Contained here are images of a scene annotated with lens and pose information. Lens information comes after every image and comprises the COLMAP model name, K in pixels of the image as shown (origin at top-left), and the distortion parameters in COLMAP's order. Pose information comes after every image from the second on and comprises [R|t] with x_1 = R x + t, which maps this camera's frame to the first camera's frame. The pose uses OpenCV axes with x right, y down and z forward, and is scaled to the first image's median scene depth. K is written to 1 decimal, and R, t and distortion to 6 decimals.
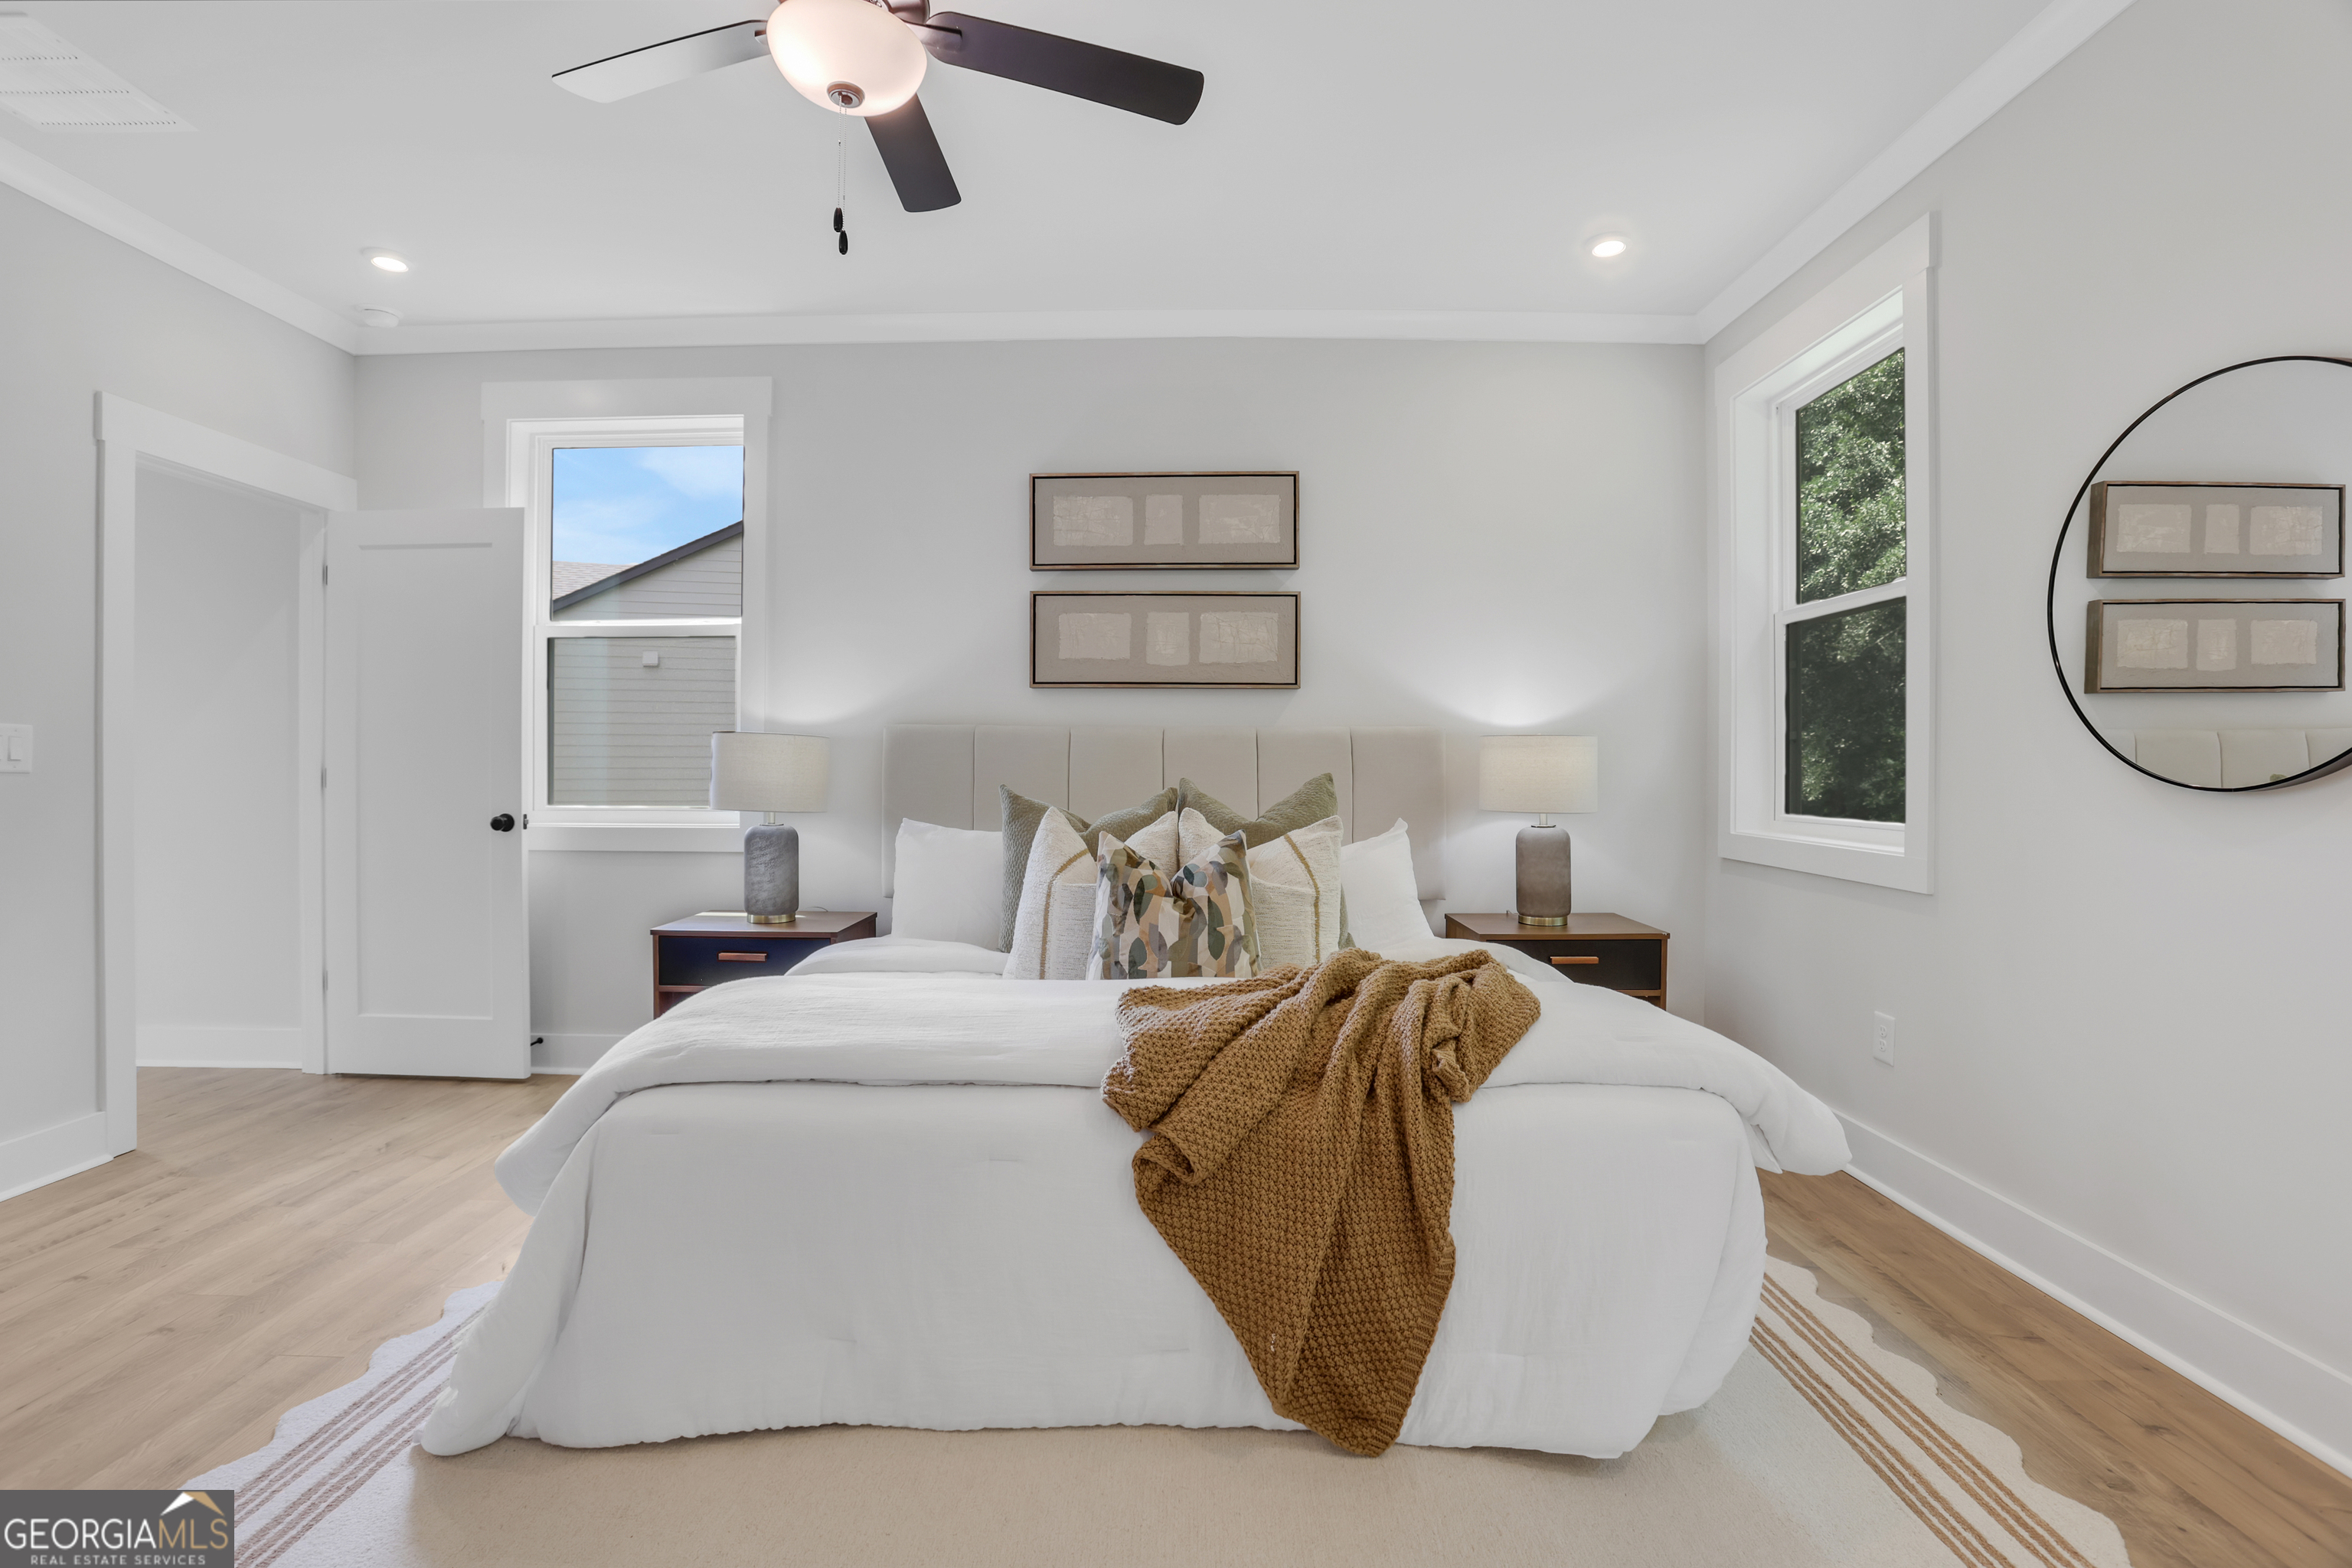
lens RADIAL K [[1092.7, 0, 1164.3], [0, 1092.7, 766.6], [0, 0, 1]] dist [-0.056303, 0.015813]
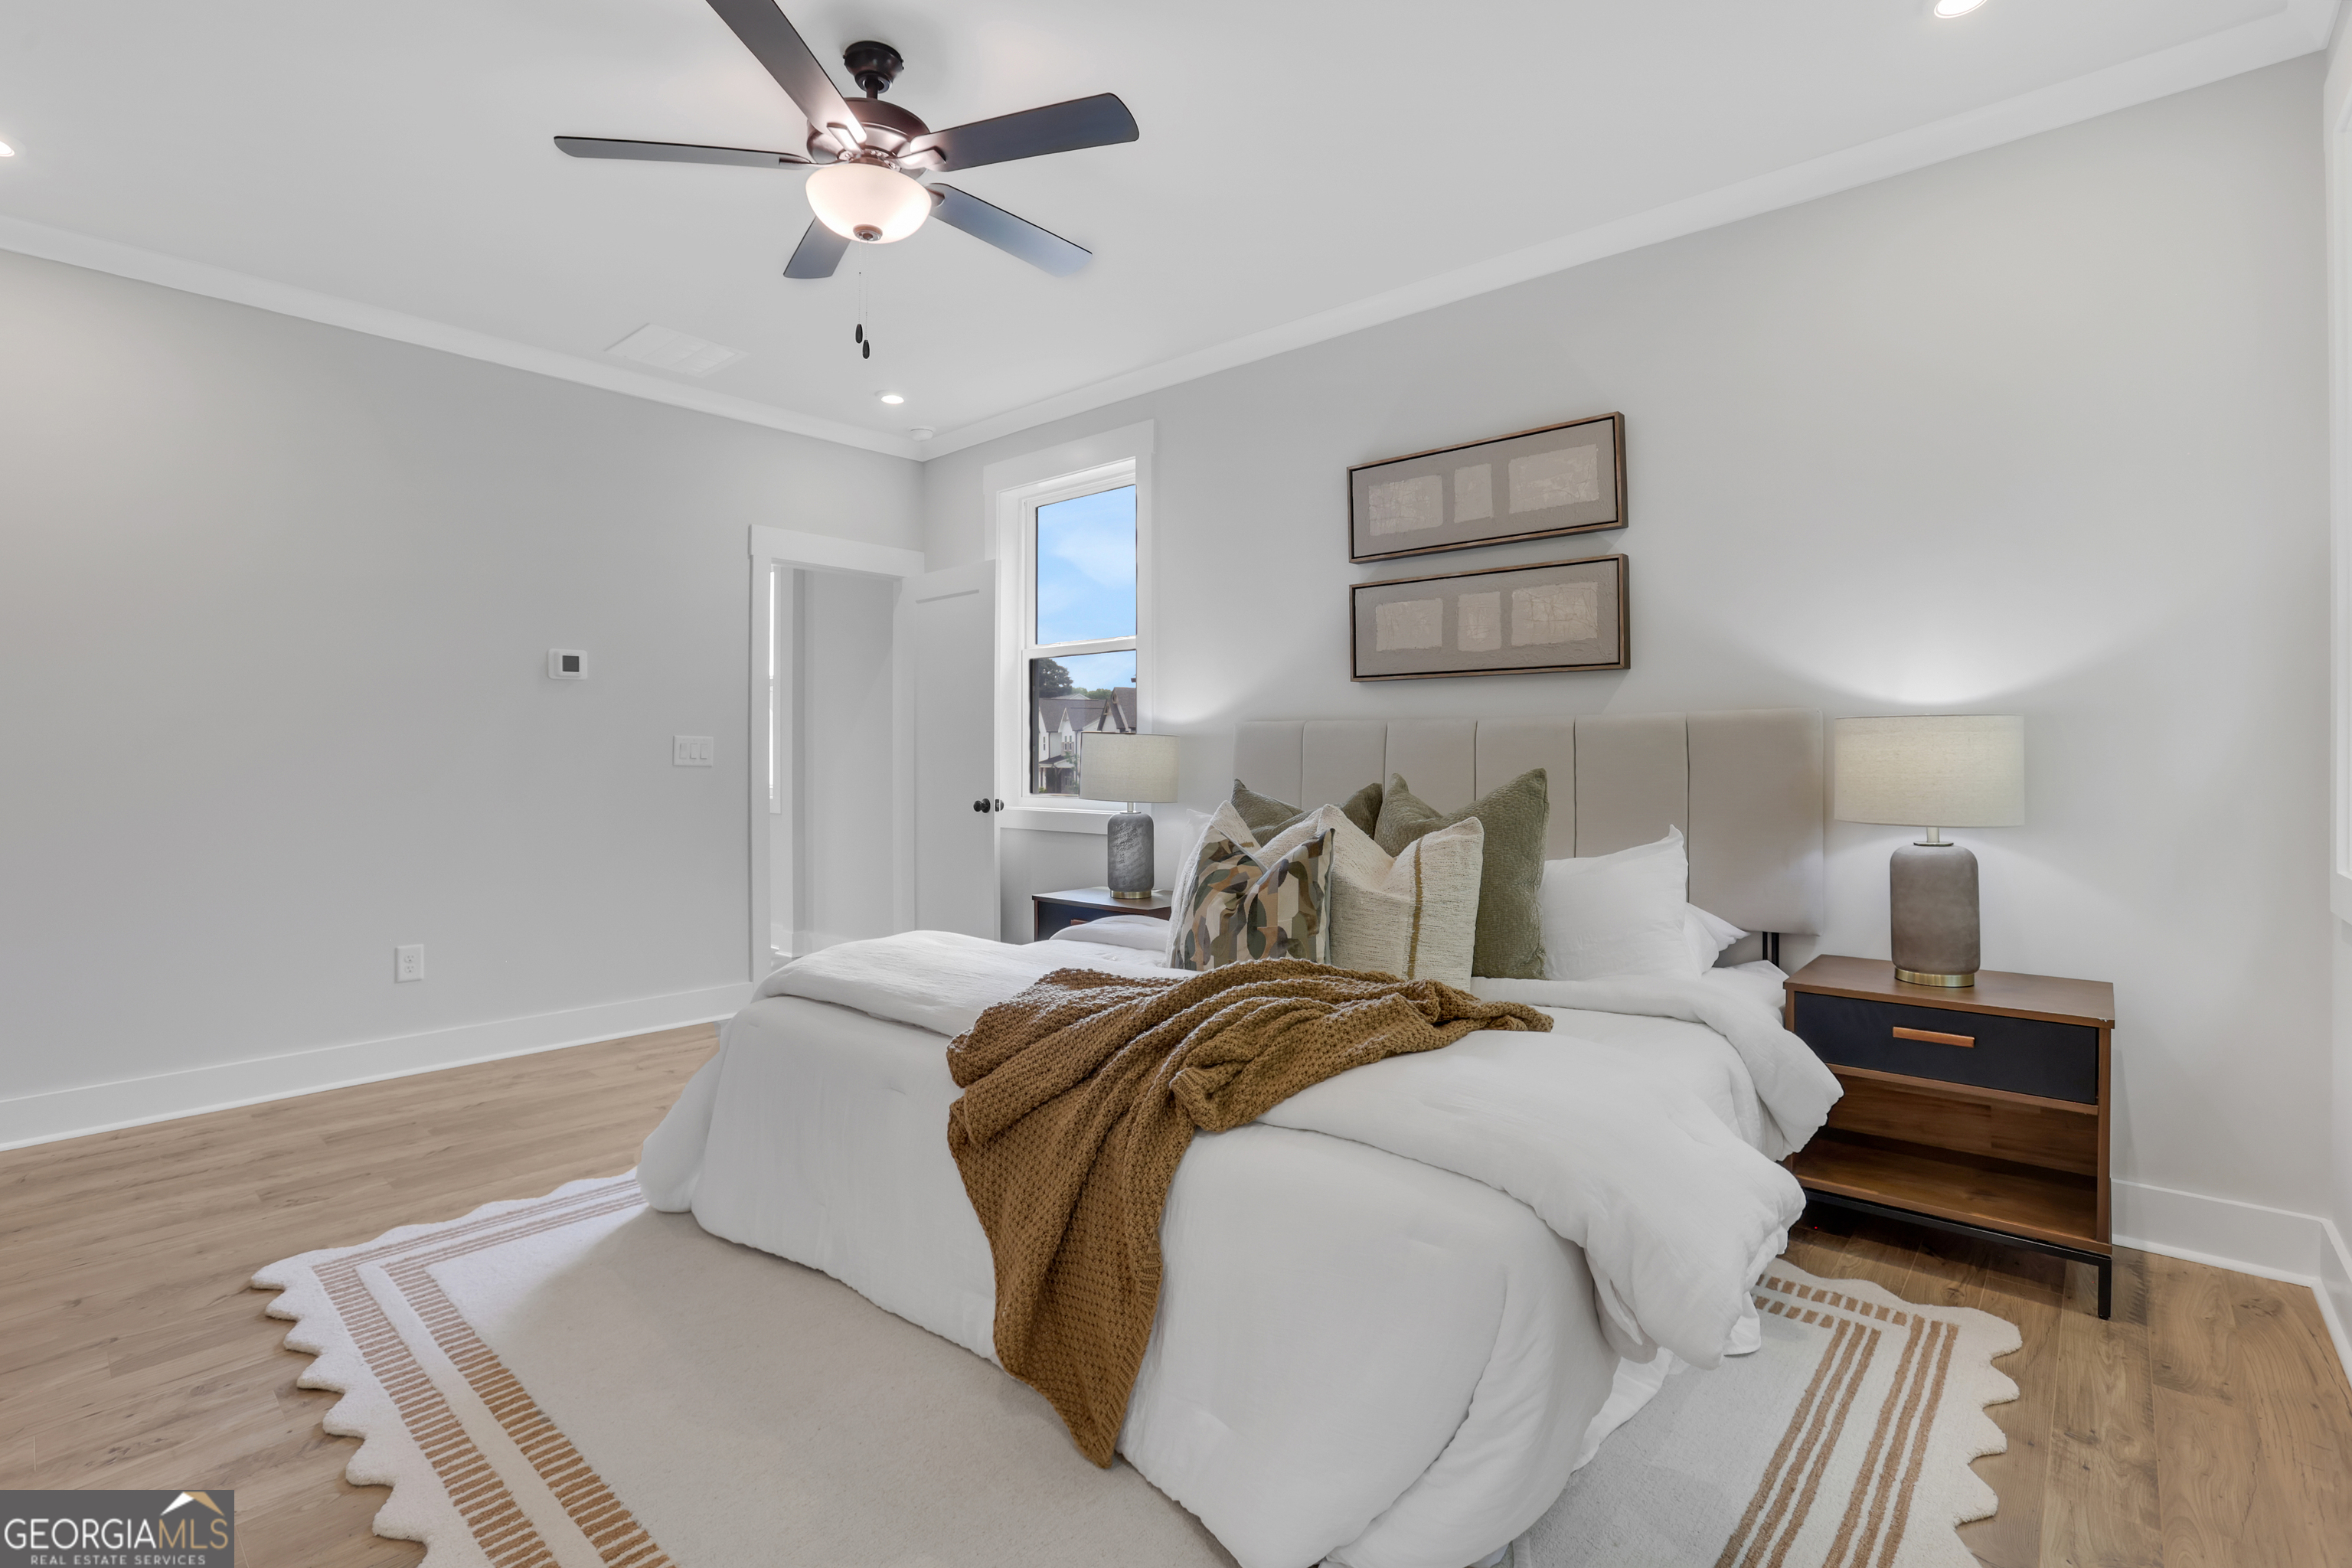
lens RADIAL K [[1092.7, 0, 1120.1], [0, 1092.7, 750.3], [0, 0, 1]] dist [-0.056303, 0.015813]
pose [[0.751755, -0.007907, -0.659395, 0.379165], [0.001052, 0.999941, -0.010790, 0.000182], [0.659442, 0.007418, 0.751719, 0.118914]]
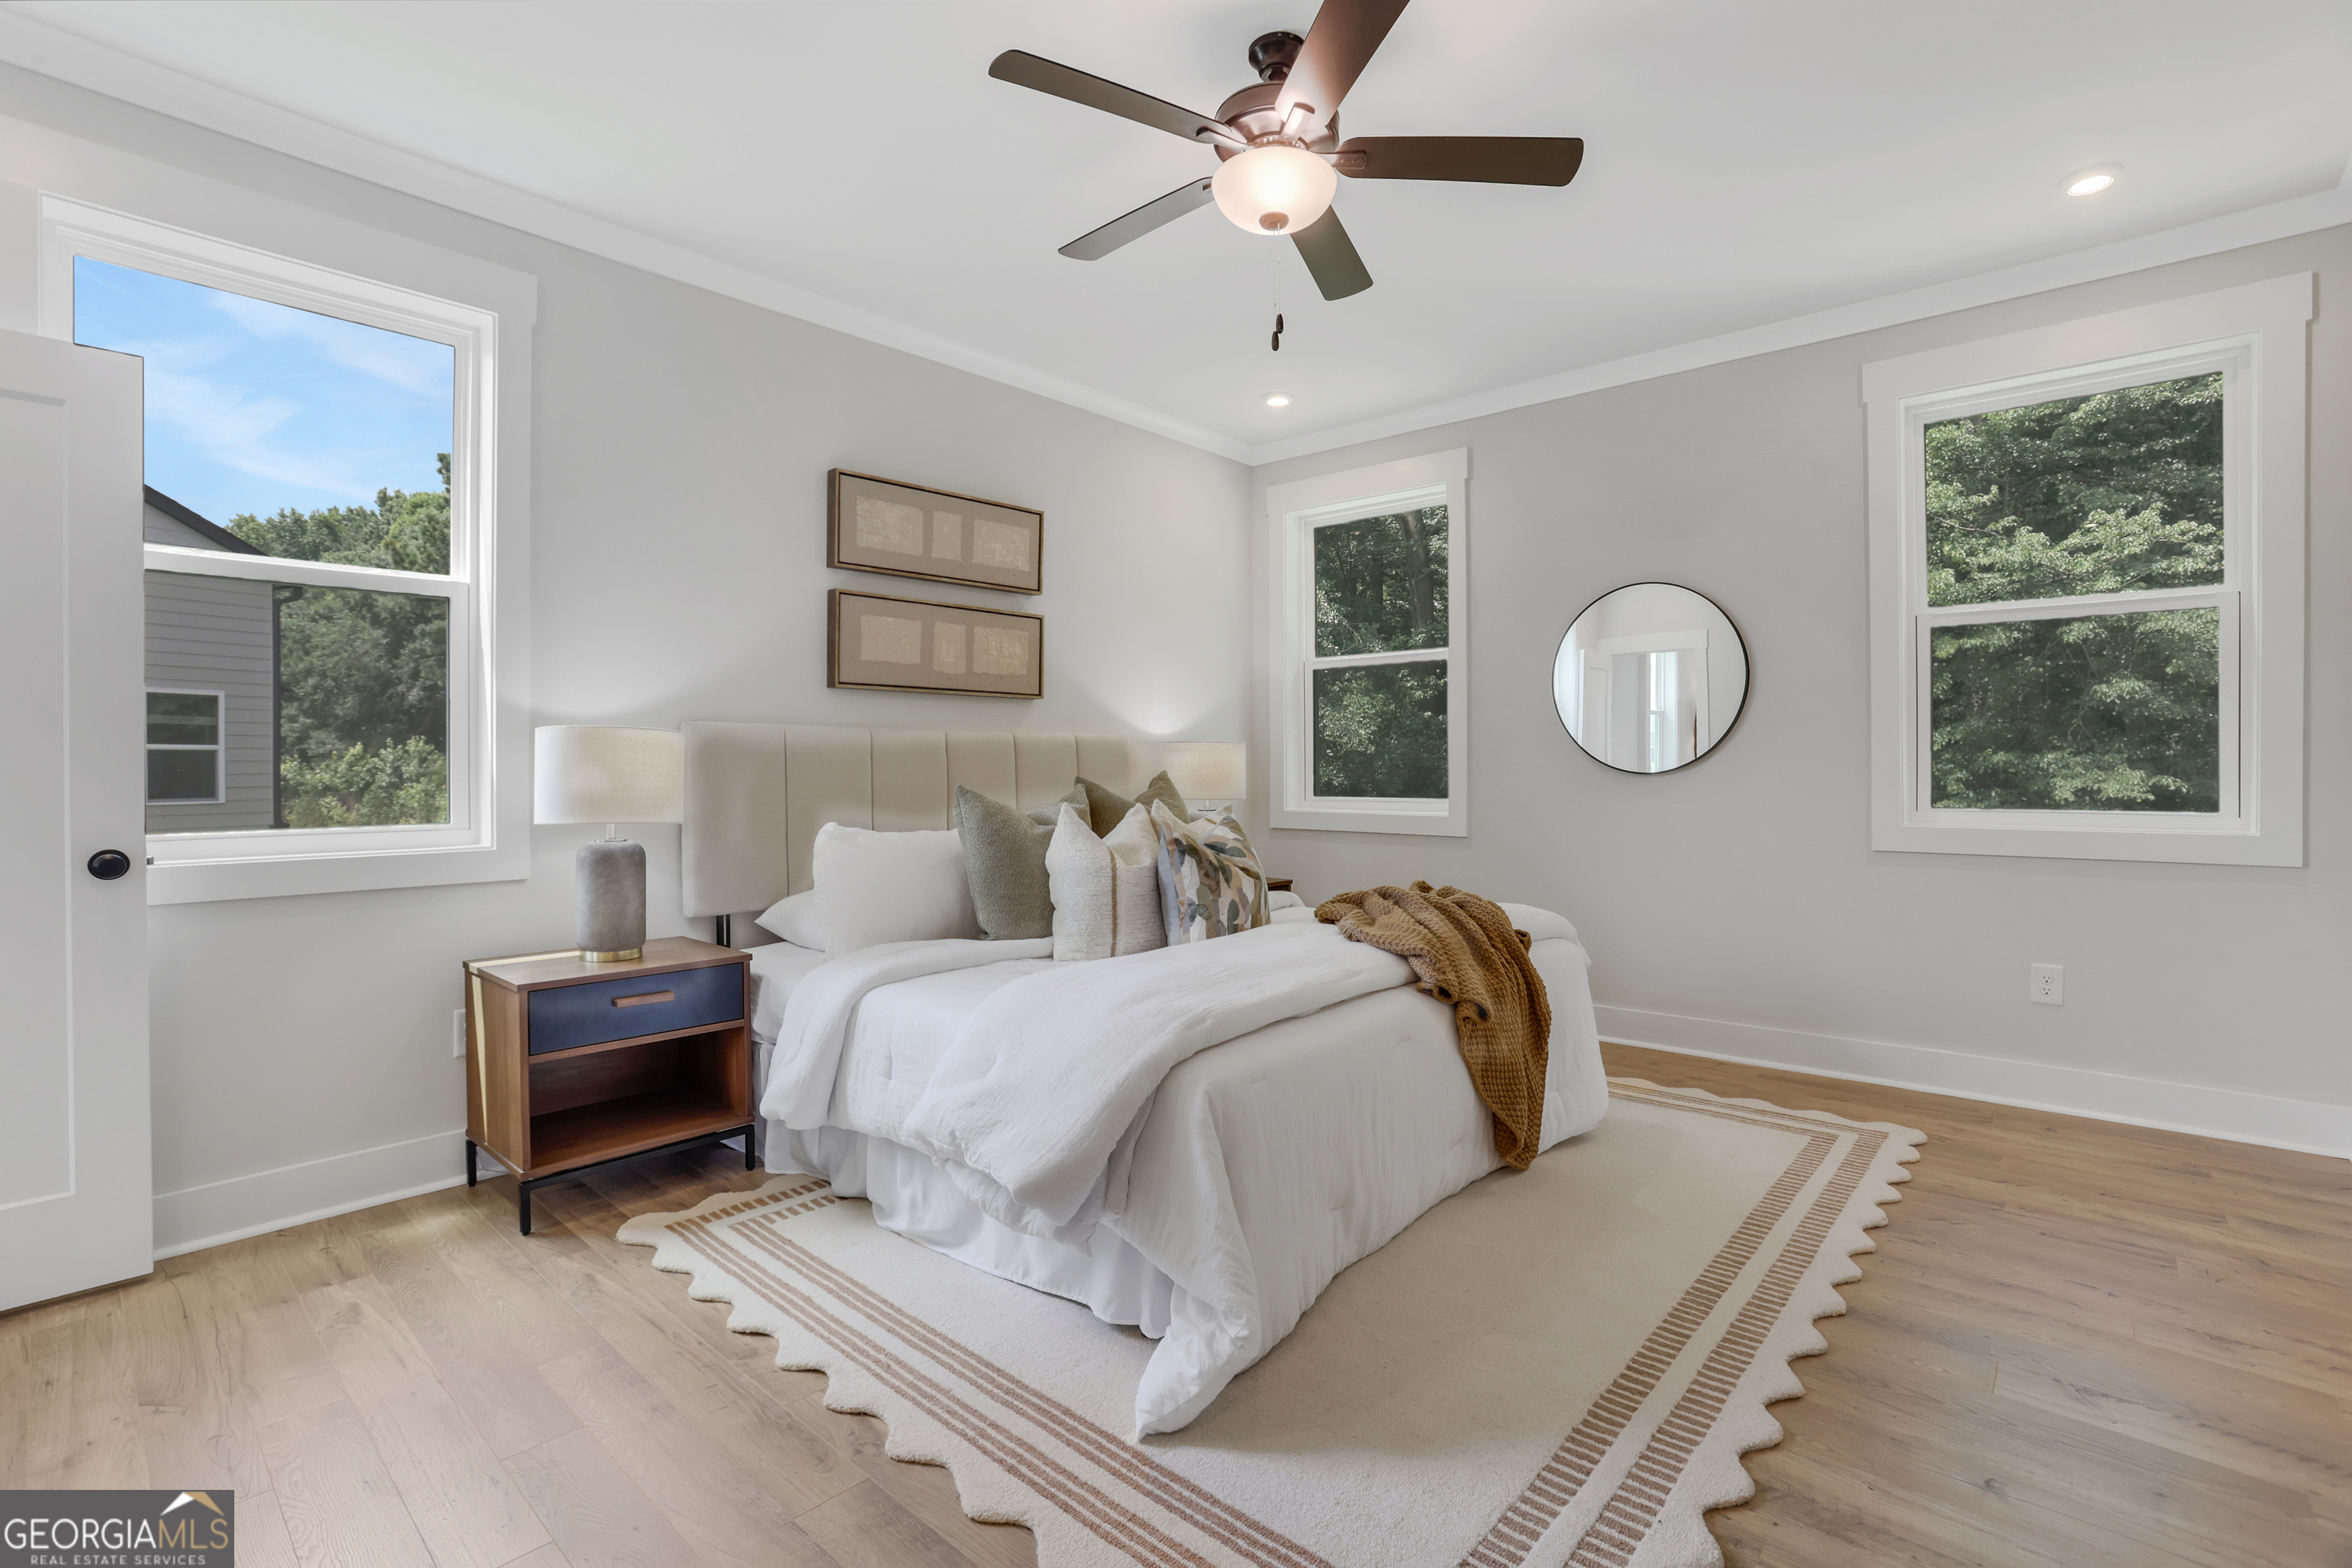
lens RADIAL K [[1092.7, 0, 1176.5], [0, 1092.7, 778.4], [0, 0, 1]] dist [-0.056303, 0.015813]
pose [[0.650935, -0.015279, 0.758980, -0.668688], [0.007561, 0.999878, 0.013644, -0.002190], [-0.759096, -0.003143, 0.650971, 0.137652]]
